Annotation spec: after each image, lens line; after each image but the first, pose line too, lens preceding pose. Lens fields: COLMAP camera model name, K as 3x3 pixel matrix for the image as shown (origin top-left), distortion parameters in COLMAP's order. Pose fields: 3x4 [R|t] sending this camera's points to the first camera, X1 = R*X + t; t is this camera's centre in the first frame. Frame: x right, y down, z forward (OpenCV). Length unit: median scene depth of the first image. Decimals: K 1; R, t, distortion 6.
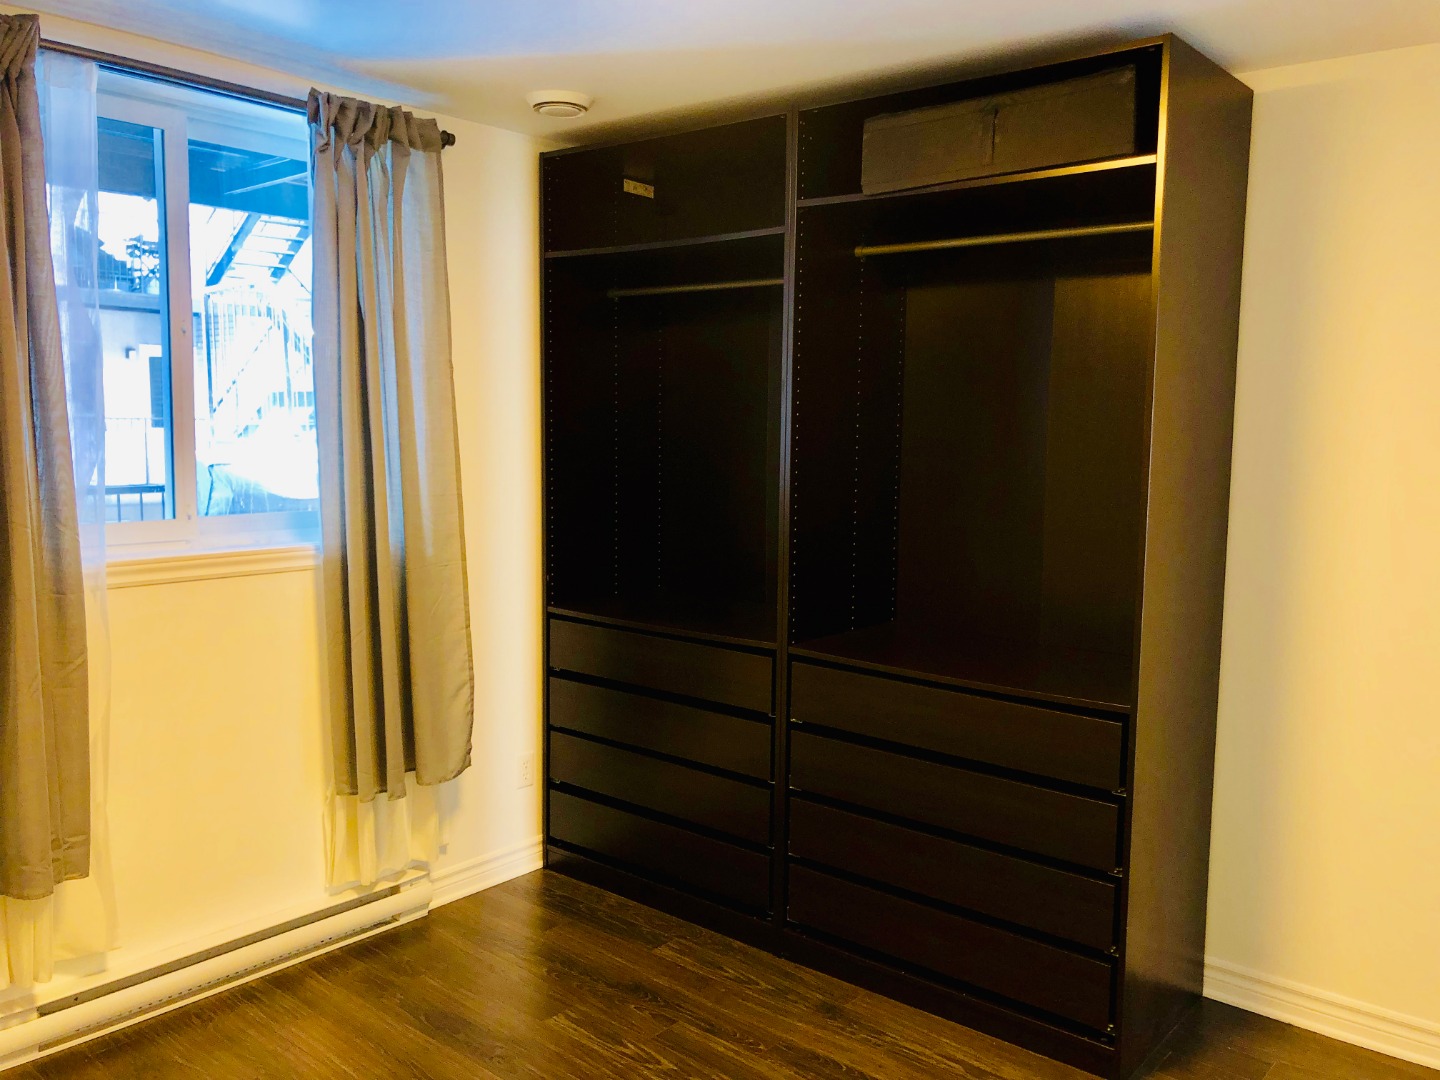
lens RADIAL K [[1178.1, 0, 720.0], [0, 1178.1, 540.0], [0, 0, 1]] dist [0.062163, -0.003687]
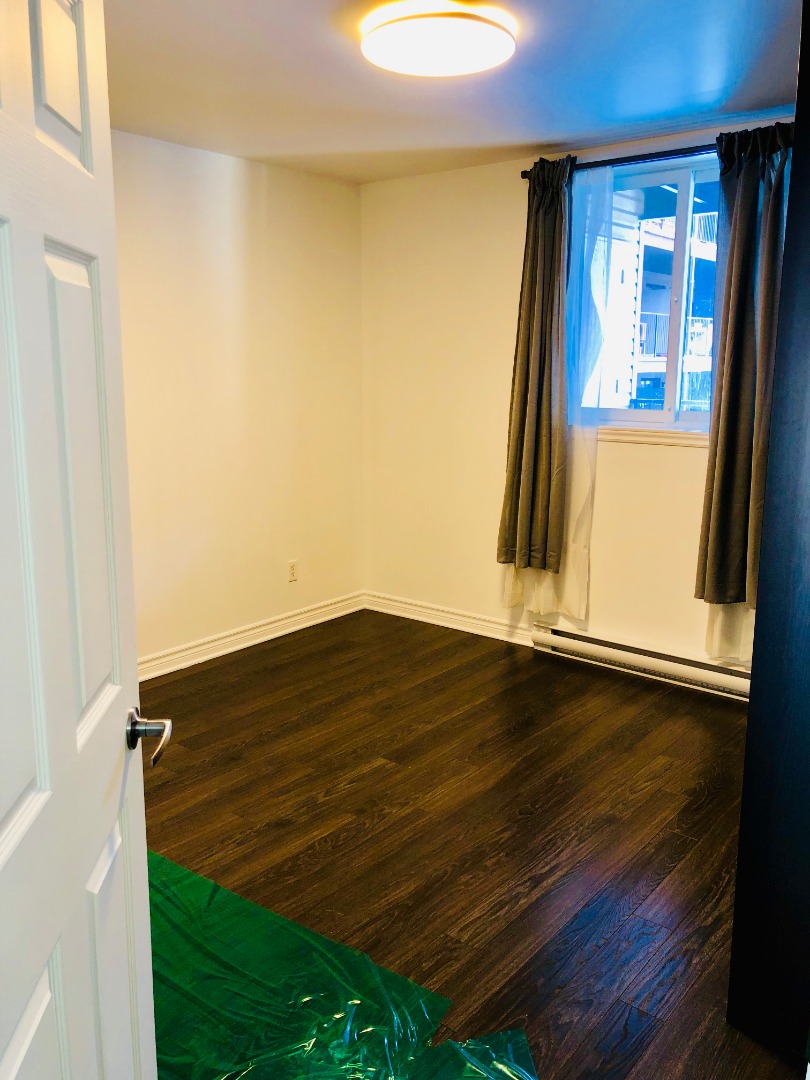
lens RADIAL K [[890.5, 0, 403.8], [0, 890.5, 527.7], [0, 0, 1]] dist [0.069675, -0.106476]
pose [[0.025781, 0.177955, -0.983701, 0.894764], [-0.102762, 0.979287, 0.174463, -0.040058], [0.994372, 0.096589, 0.043534, 0.597642]]
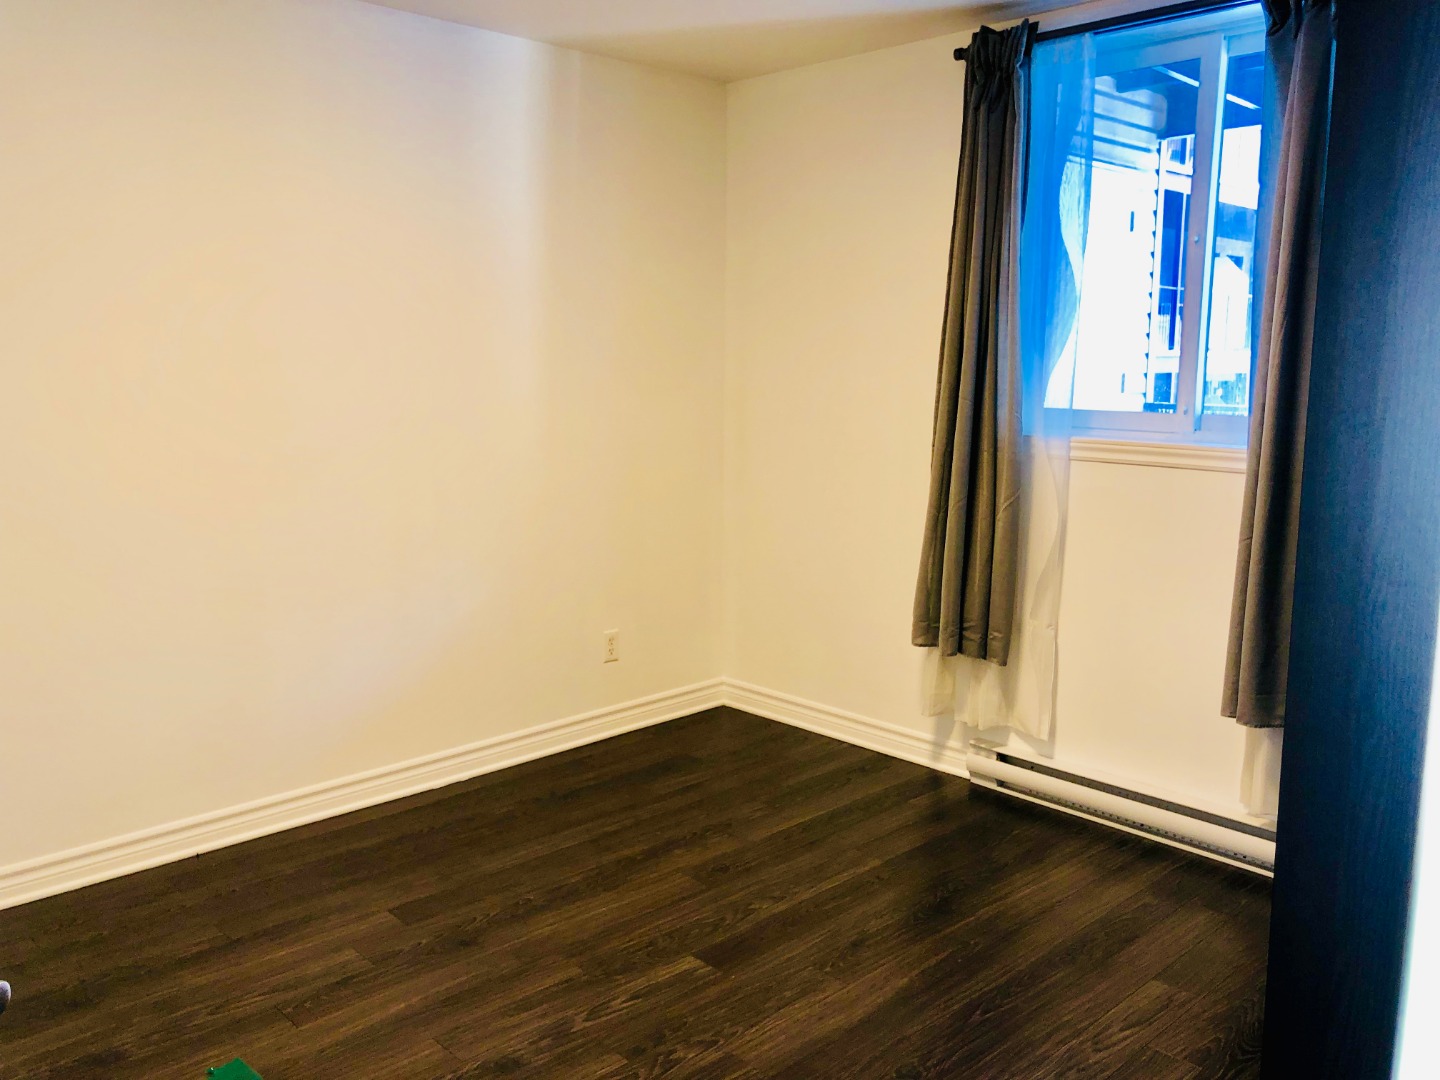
lens RADIAL K [[1213.5, 0, 723.5], [0, 1213.5, 519.5], [0, 0, 1]] dist [-0.000190, 0.067163]
pose [[-0.083105, 0.126713, -0.988452, 0.737486], [-0.111418, 0.984483, 0.135571, -0.027531], [0.990293, 0.121398, -0.067698, 0.693418]]
